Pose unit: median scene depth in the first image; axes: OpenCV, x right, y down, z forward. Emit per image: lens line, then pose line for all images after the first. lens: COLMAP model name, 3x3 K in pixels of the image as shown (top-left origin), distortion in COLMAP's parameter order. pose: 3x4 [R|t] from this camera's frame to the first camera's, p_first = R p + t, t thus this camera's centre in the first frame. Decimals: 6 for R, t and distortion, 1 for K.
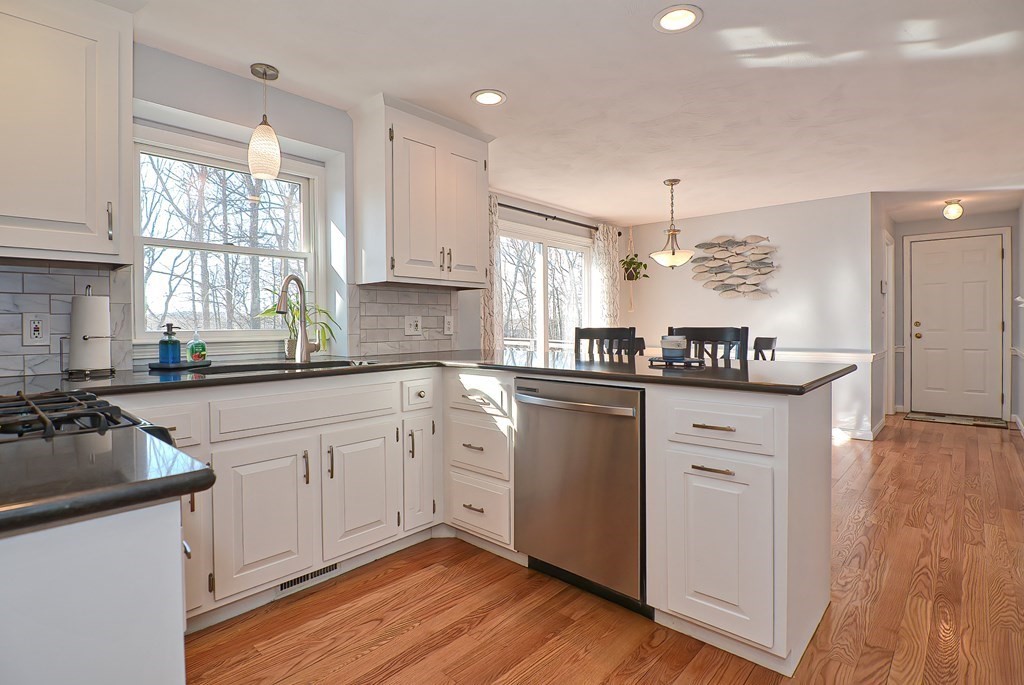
lens RADIAL K [[499.4, 0, 513.2], [0, 499.4, 332.3], [0, 0, 1]] dist [-0.014884, -0.001188]
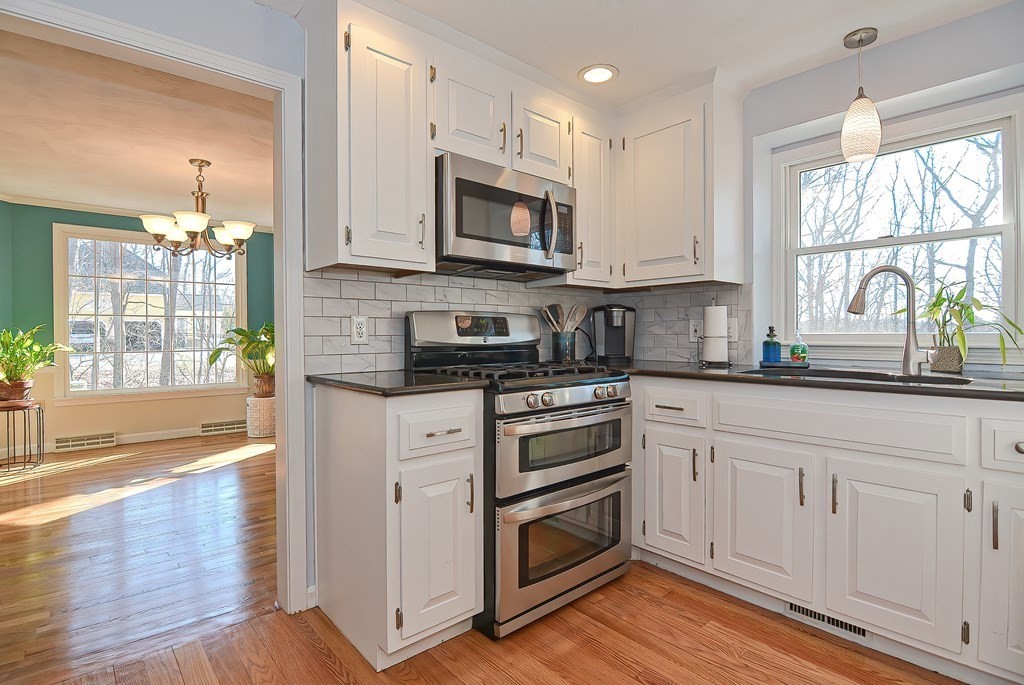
lens RADIAL K [[499.4, 0, 508.4], [0, 499.4, 336.0], [0, 0, 1]] dist [-0.014884, -0.001188]
pose [[-0.101768, 0.016163, -0.994677, 0.483480], [-0.008544, 0.999817, 0.017121, -0.009805], [0.994771, 0.010241, -0.101611, 0.524118]]
